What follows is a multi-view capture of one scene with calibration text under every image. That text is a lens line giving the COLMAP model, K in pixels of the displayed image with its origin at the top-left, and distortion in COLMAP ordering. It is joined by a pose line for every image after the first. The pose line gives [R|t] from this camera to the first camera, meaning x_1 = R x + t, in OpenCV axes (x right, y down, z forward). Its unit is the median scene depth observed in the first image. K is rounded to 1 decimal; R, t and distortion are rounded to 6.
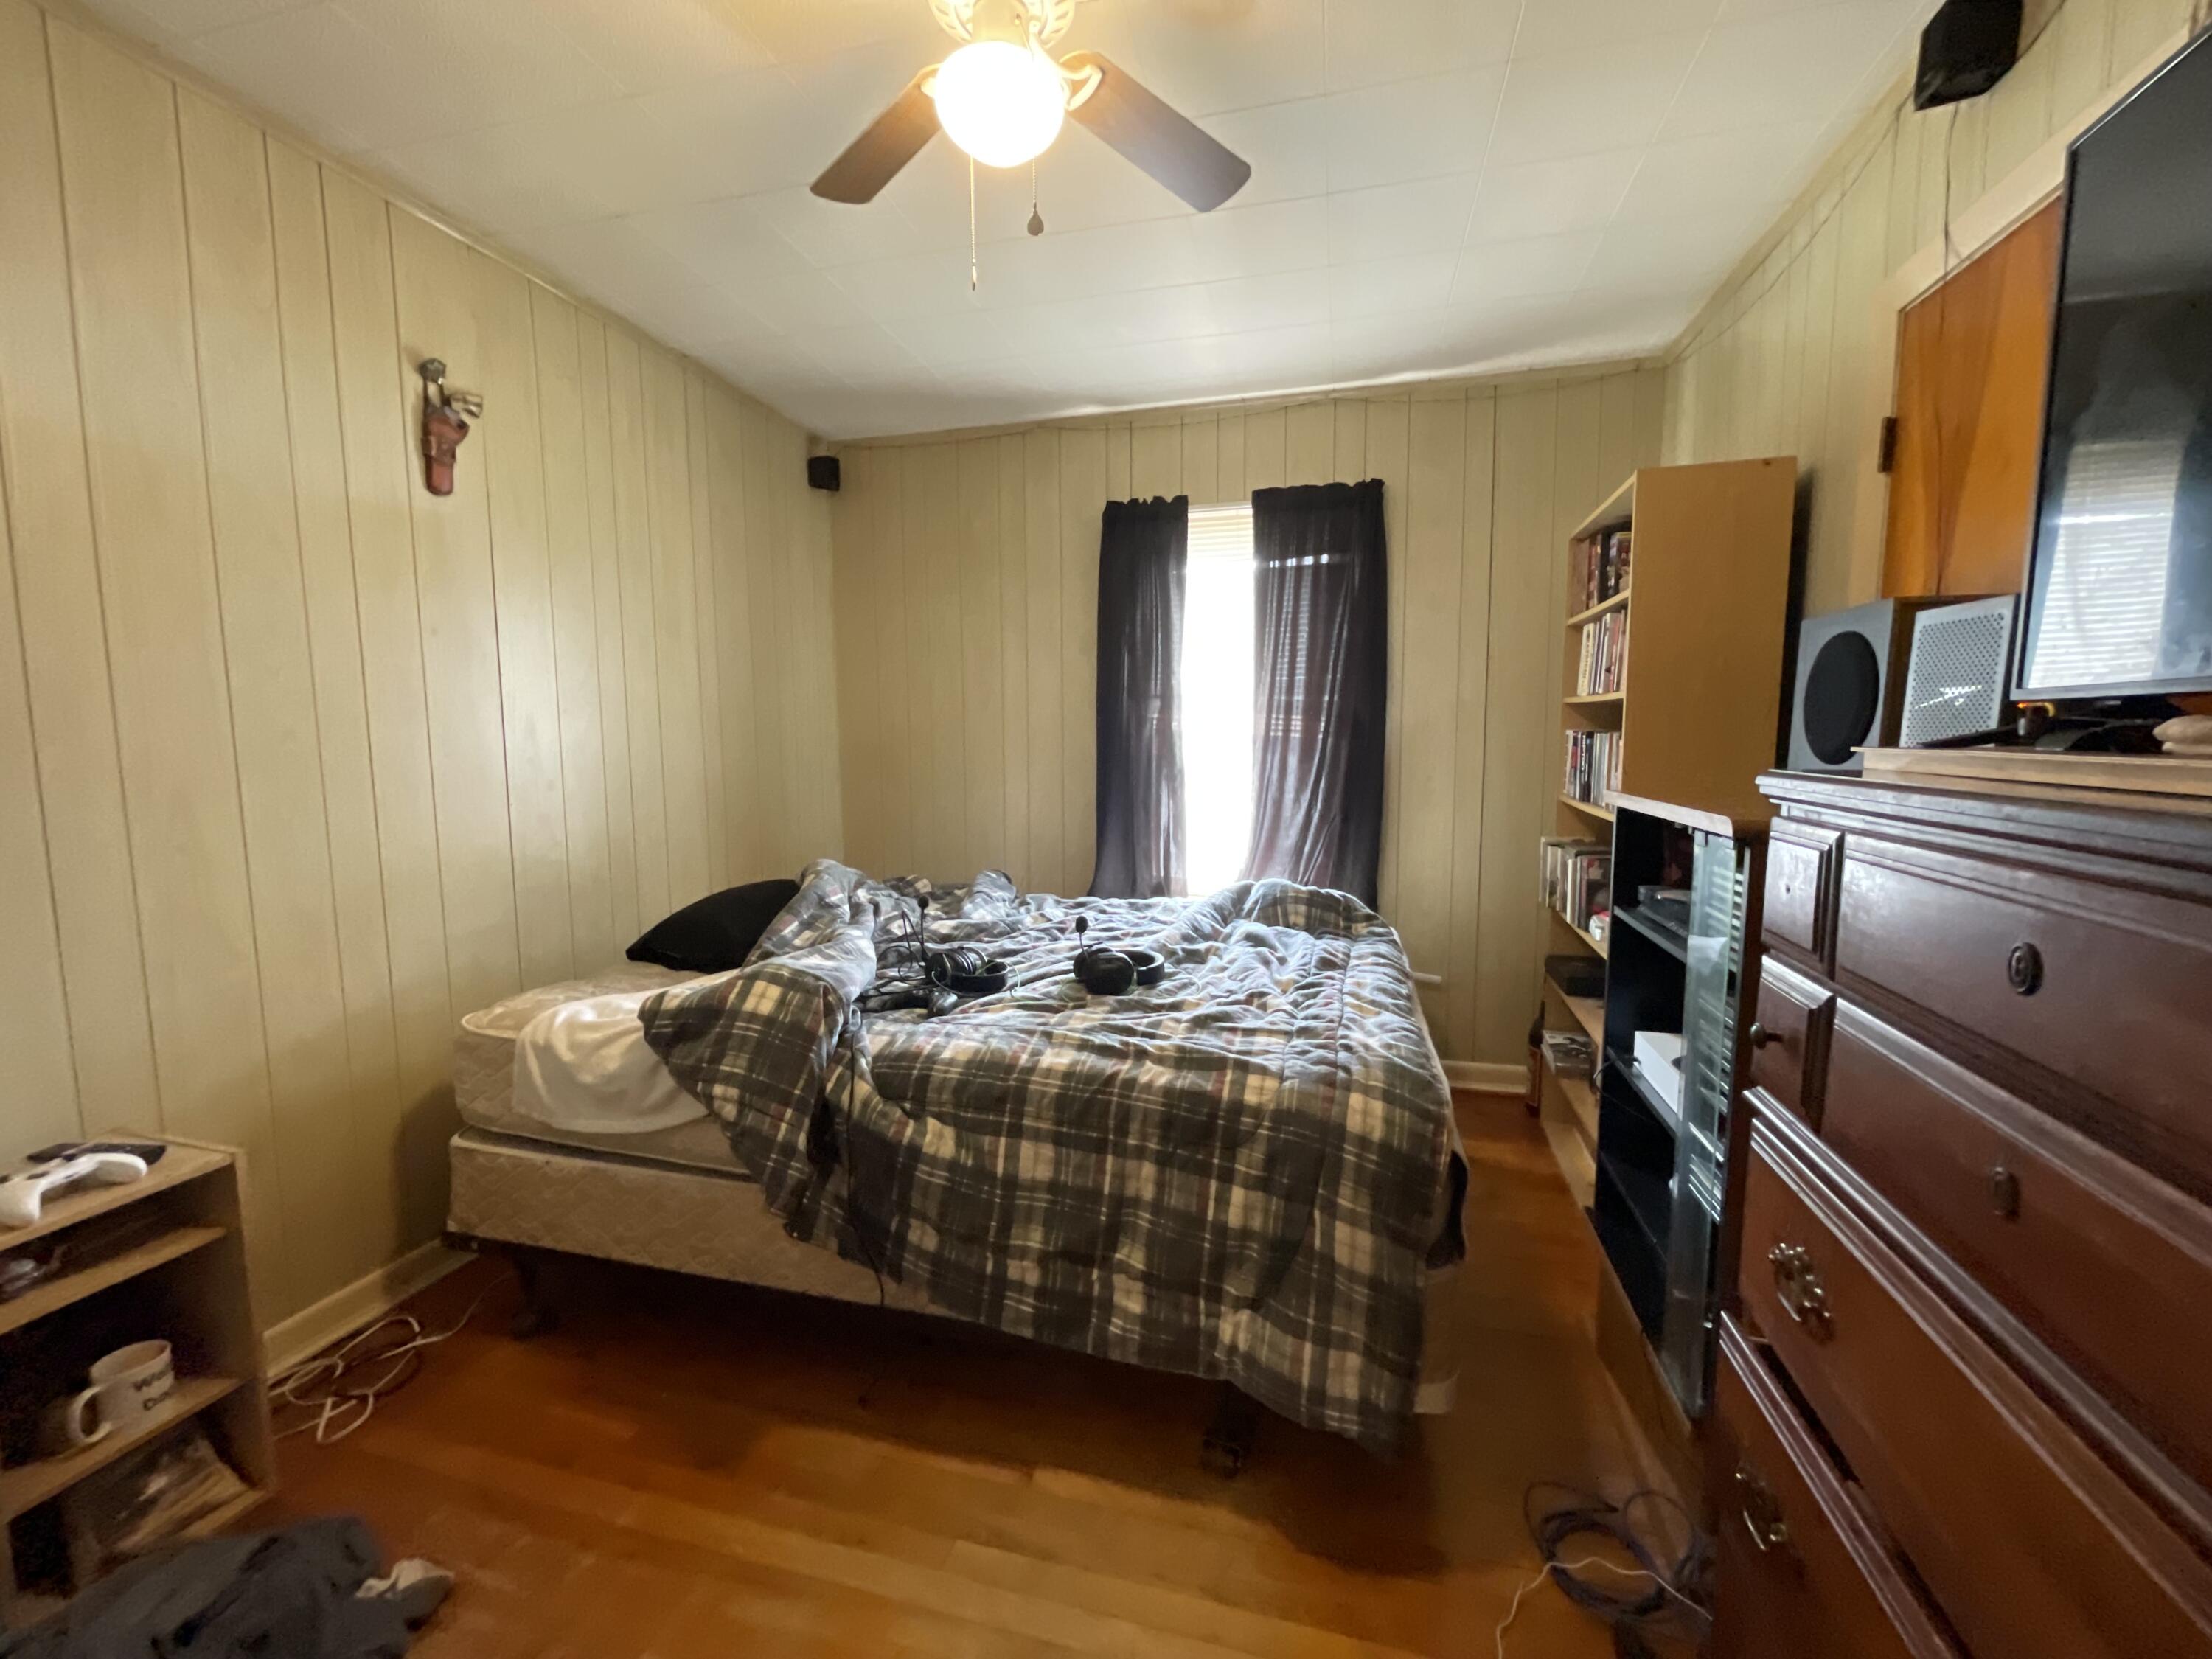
lens RADIAL K [[902.2, 0, 1106.7], [0, 902.2, 824.0], [0, 0, 1]] dist [-0.002651, 0.001079]
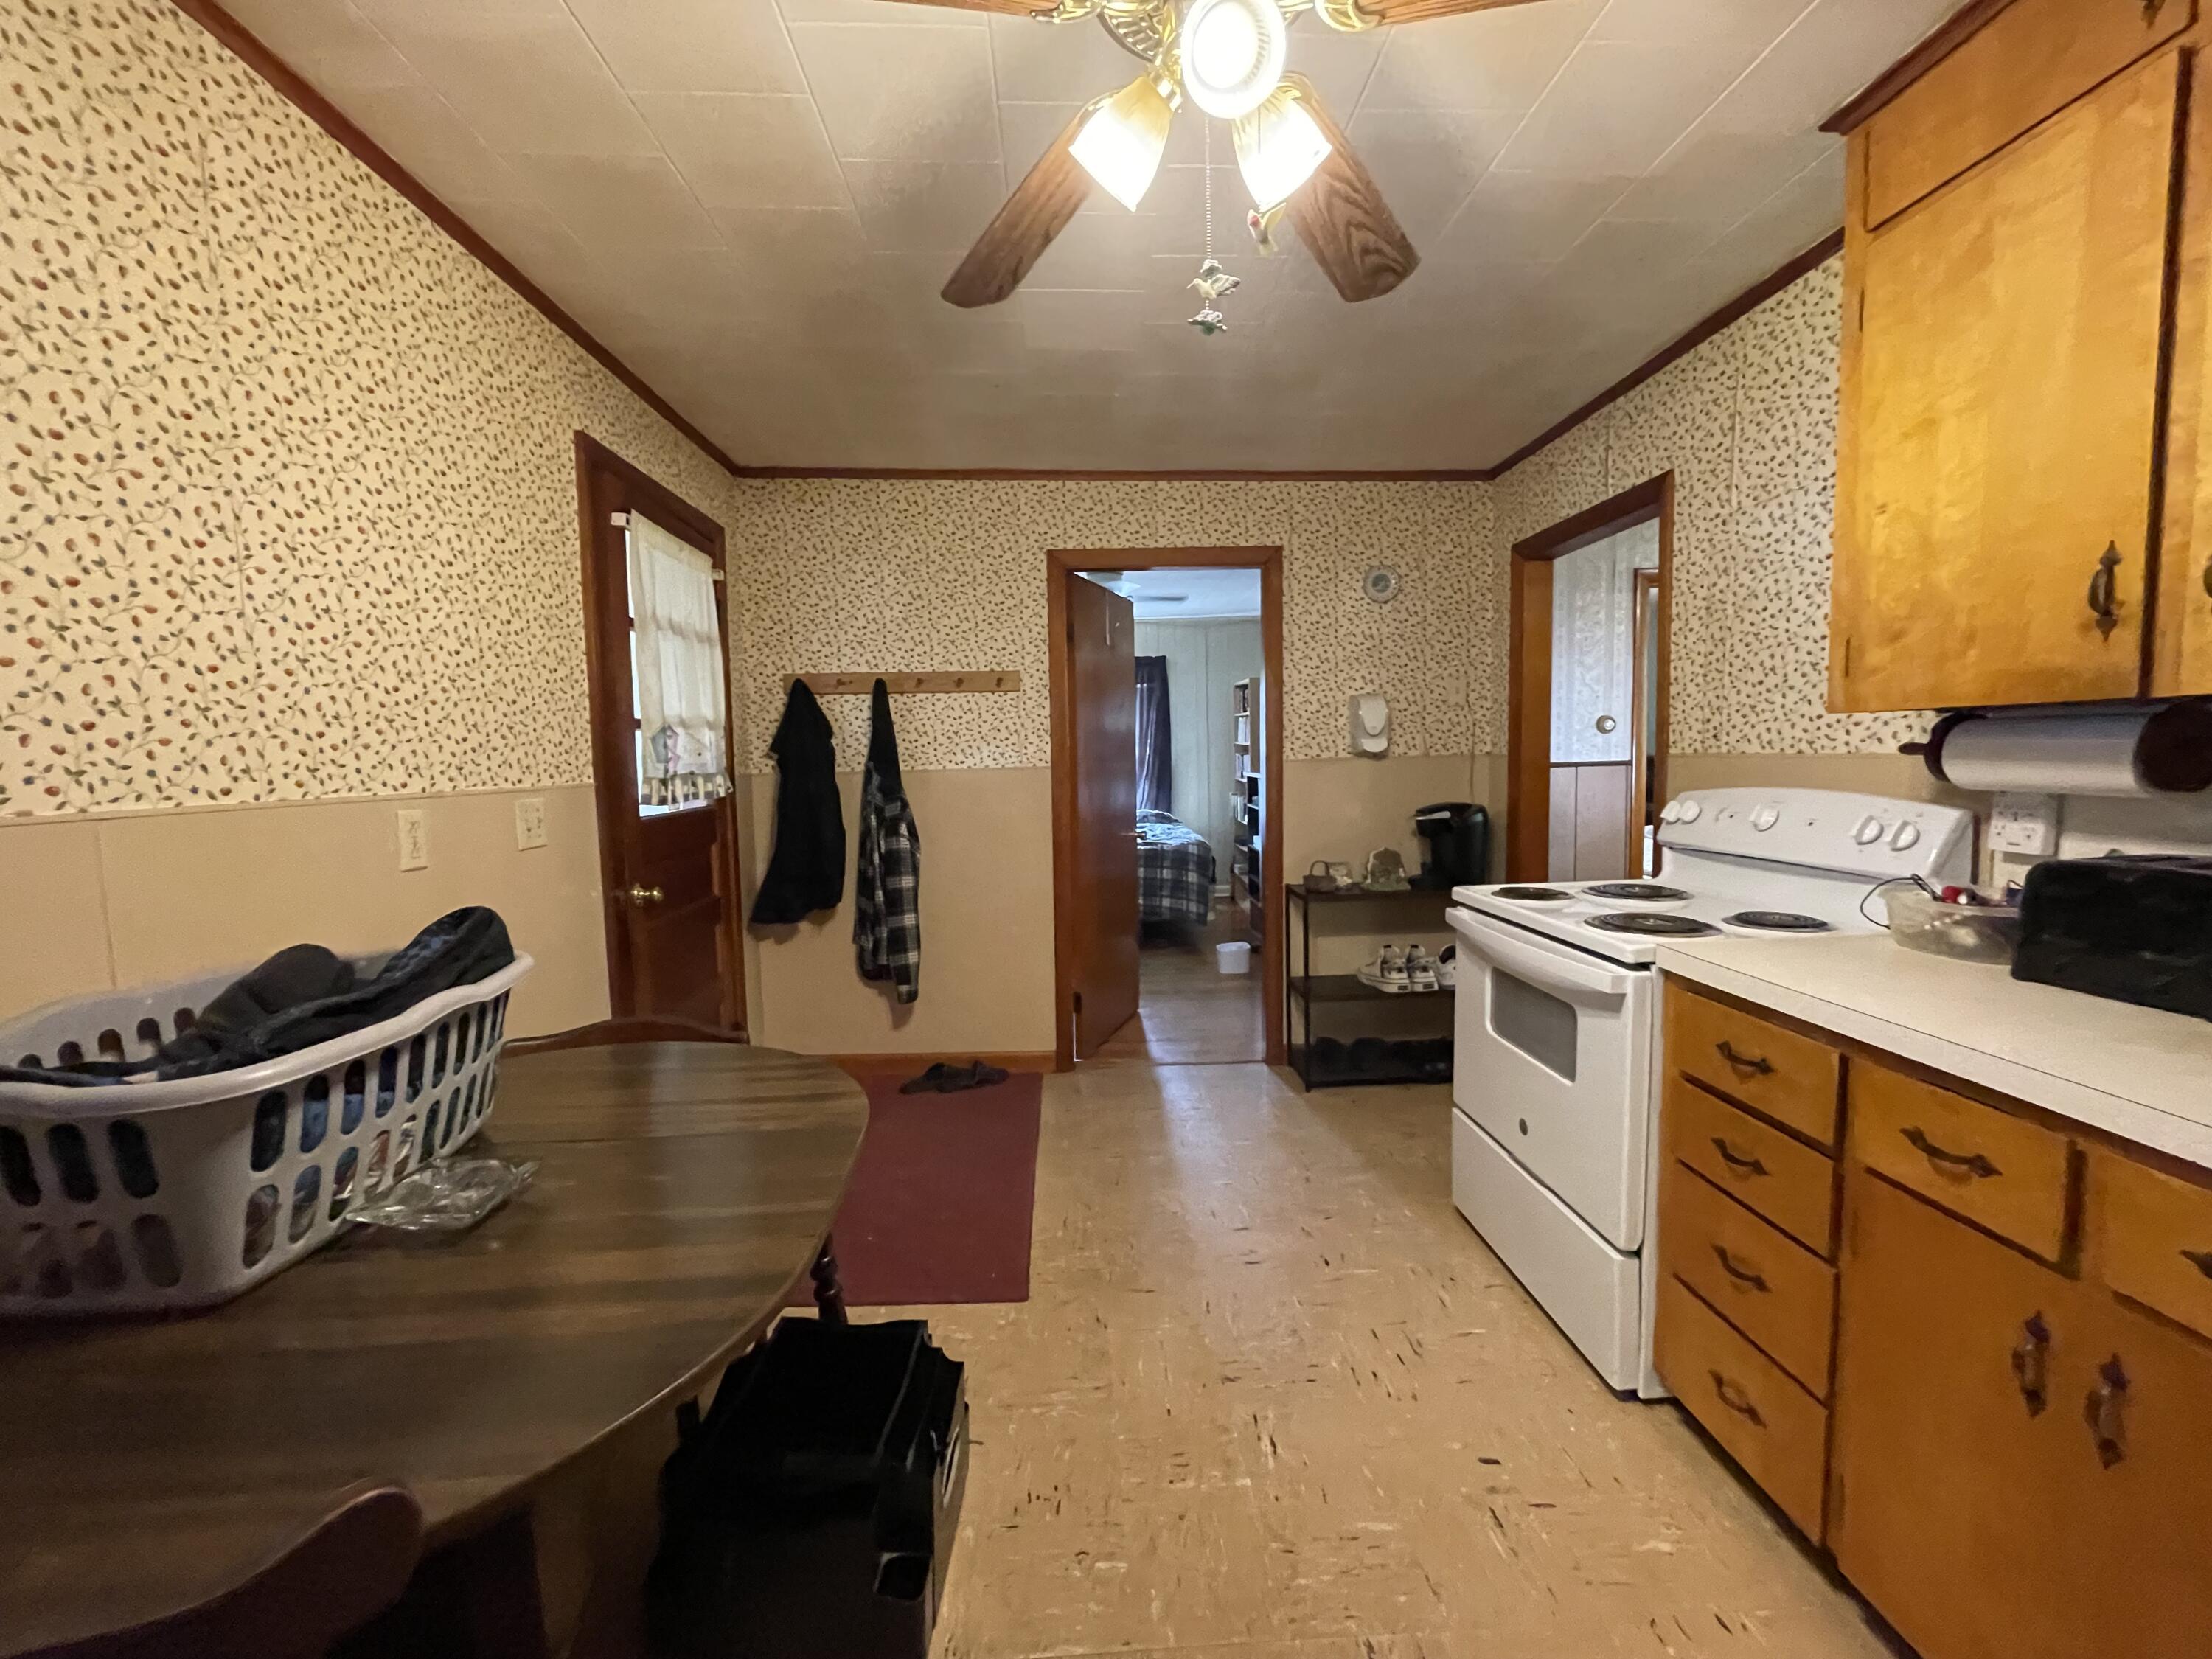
lens RADIAL K [[902.2, 0, 1100.2], [0, 902.2, 828.8], [0, 0, 1]] dist [-0.002651, 0.001079]
pose [[0.953263, -0.046213, 0.298588, -1.277124], [0.052991, 0.998488, -0.014641, 0.257557], [-0.297459, 0.029779, 0.954270, -2.667431]]
